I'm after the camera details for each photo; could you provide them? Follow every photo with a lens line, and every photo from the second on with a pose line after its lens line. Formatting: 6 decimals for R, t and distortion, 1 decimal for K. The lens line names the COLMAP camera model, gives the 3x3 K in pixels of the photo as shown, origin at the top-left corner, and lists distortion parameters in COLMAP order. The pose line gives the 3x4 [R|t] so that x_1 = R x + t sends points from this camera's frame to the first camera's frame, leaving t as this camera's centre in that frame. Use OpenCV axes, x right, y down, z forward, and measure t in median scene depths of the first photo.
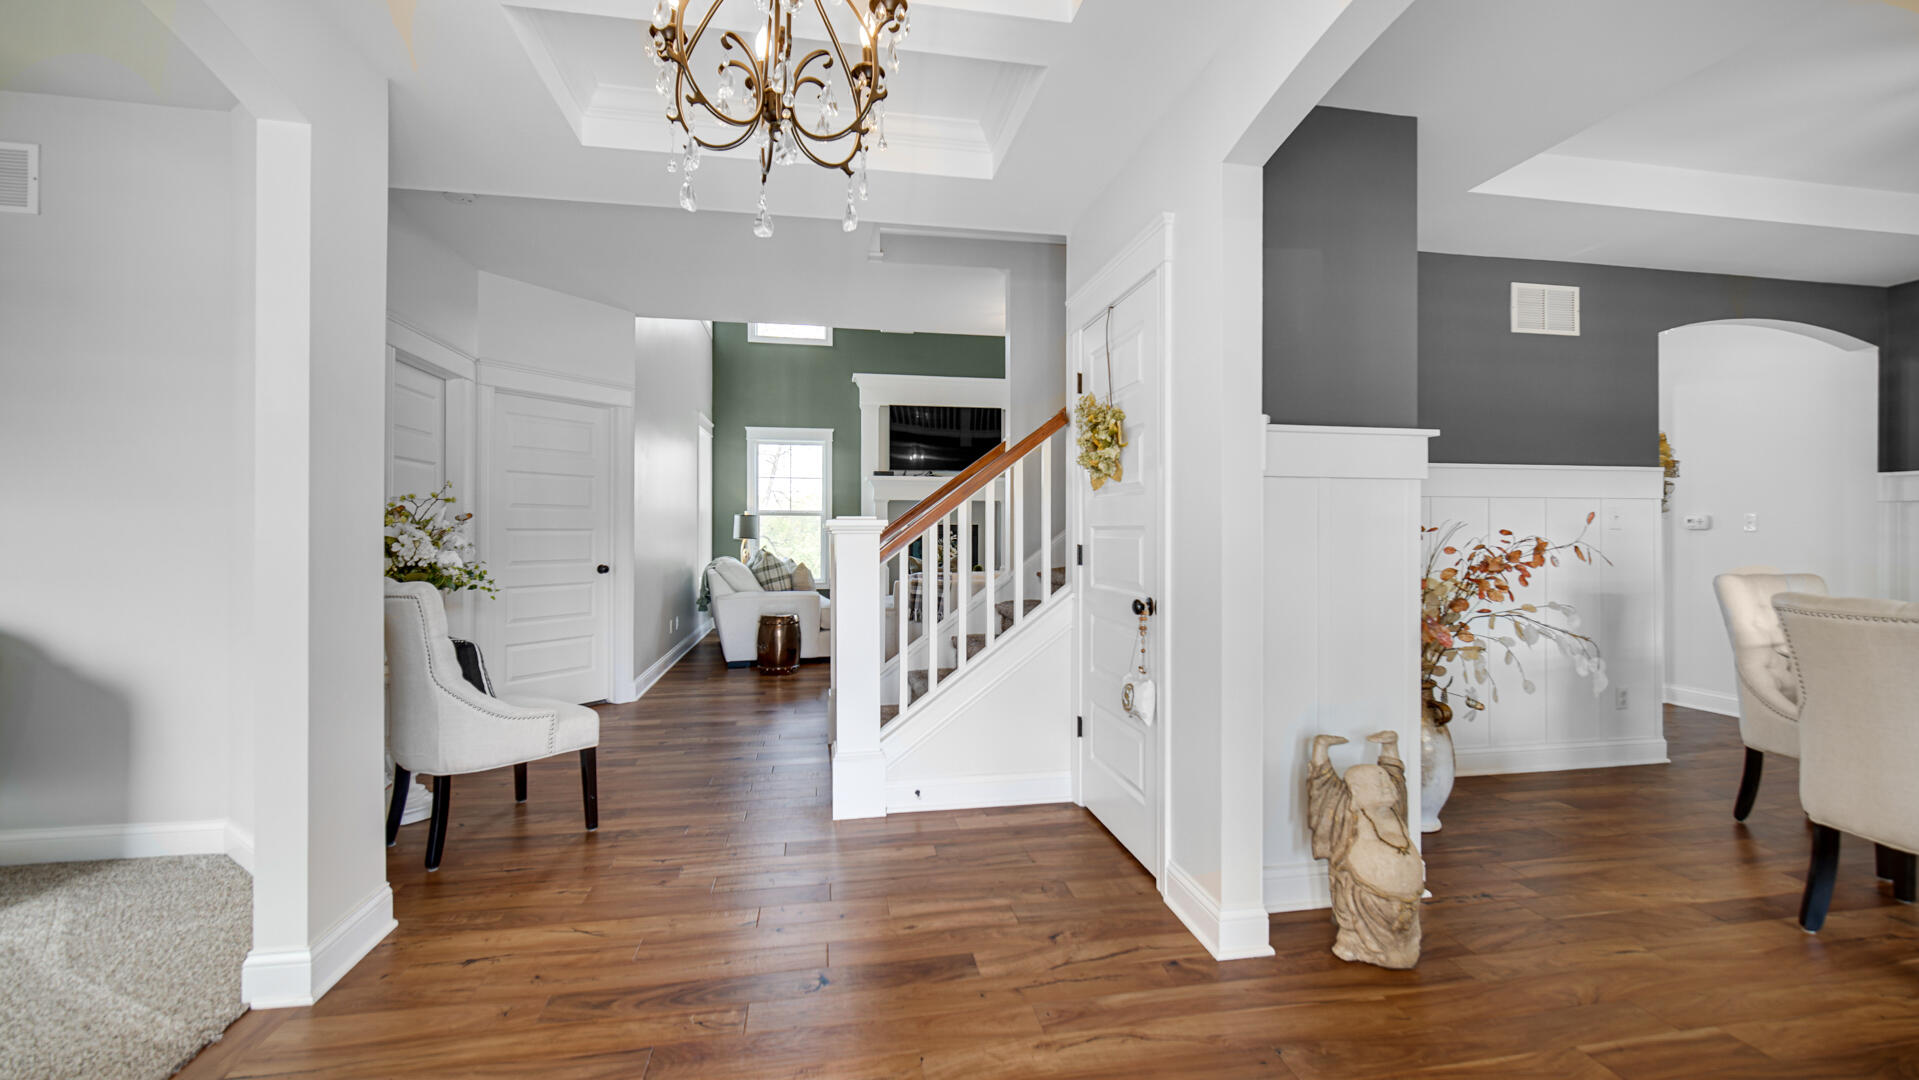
lens RADIAL K [[752.0, 0, 955.0], [0, 752.0, 534.5], [0, 0, 1]] dist [0.000501, 0.000022]
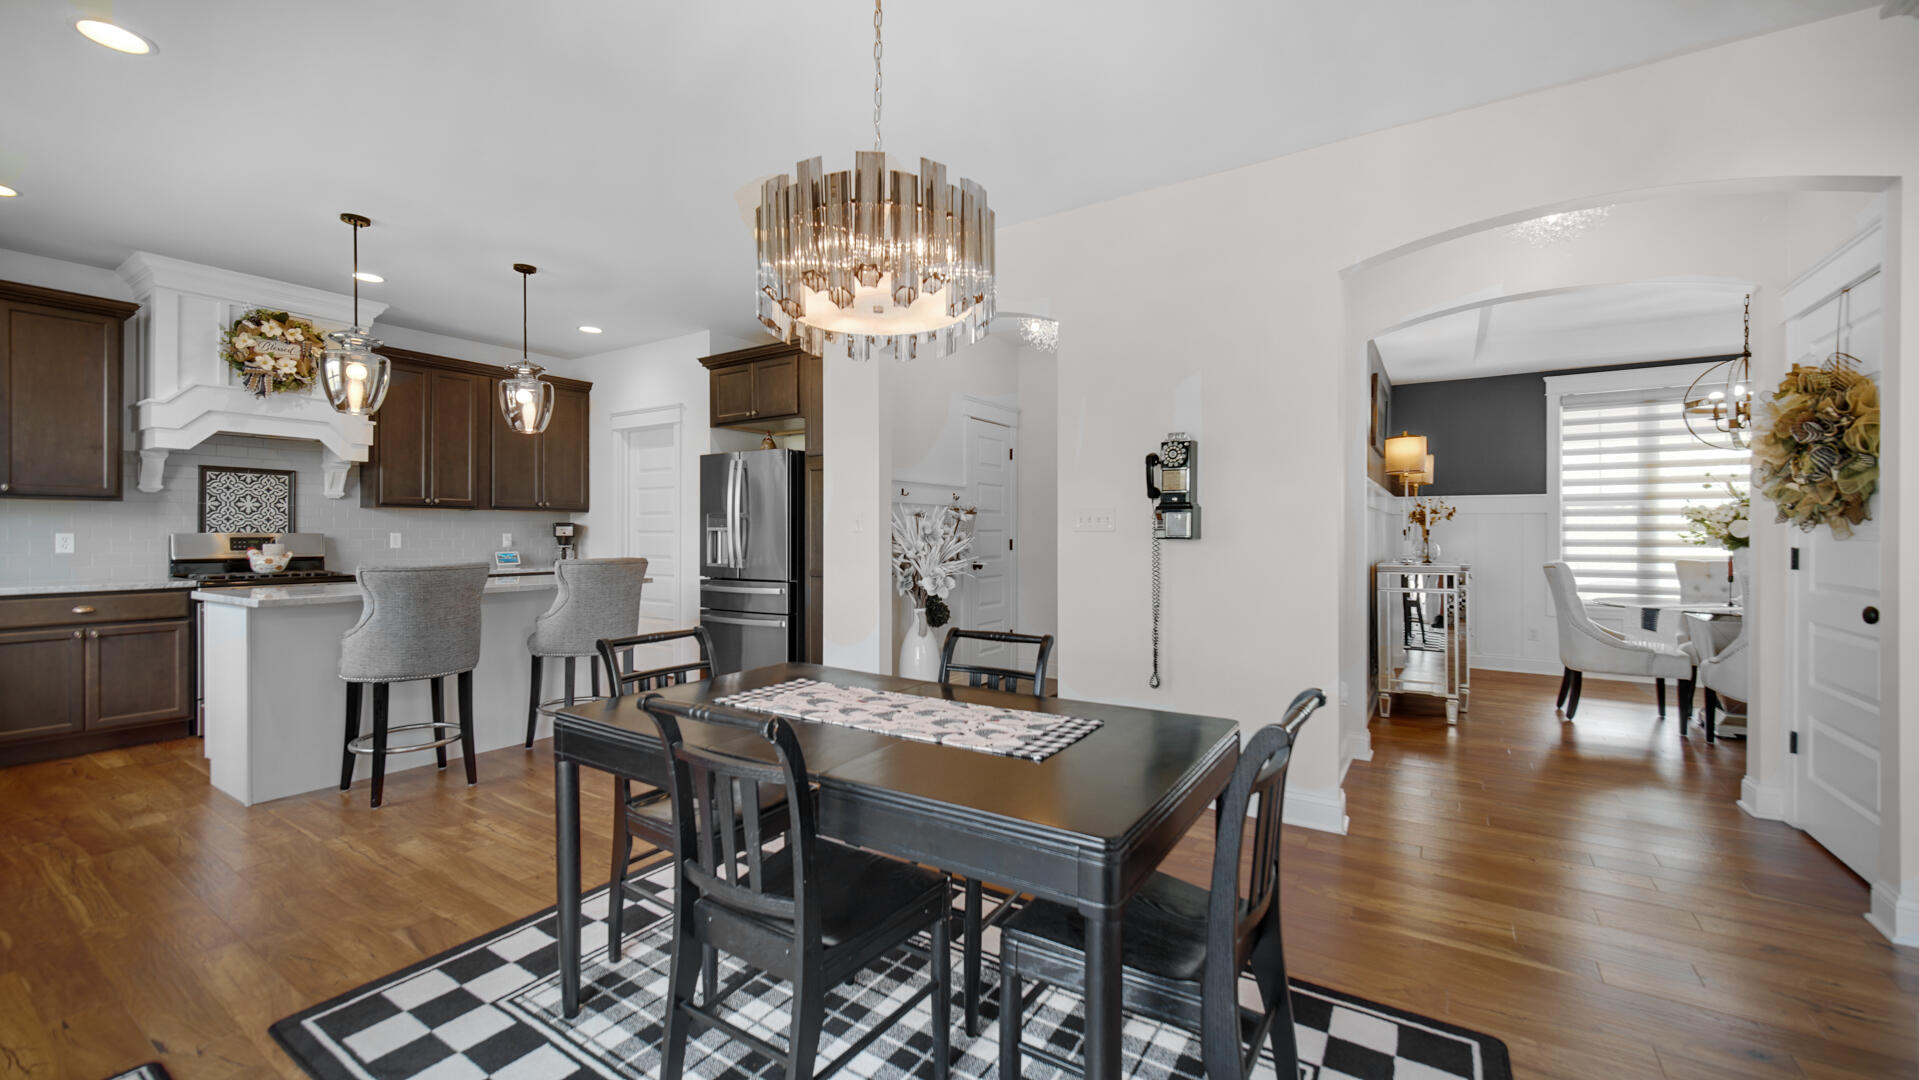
lens RADIAL K [[752.0, 0, 956.1], [0, 752.0, 539.3], [0, 0, 1]] dist [0.000501, 0.000022]
pose [[0.730997, 0.004952, -0.682363, 0.042573], [-0.004915, 0.999986, 0.001993, 0.005690], [0.682363, 0.001897, 0.731011, -0.409001]]
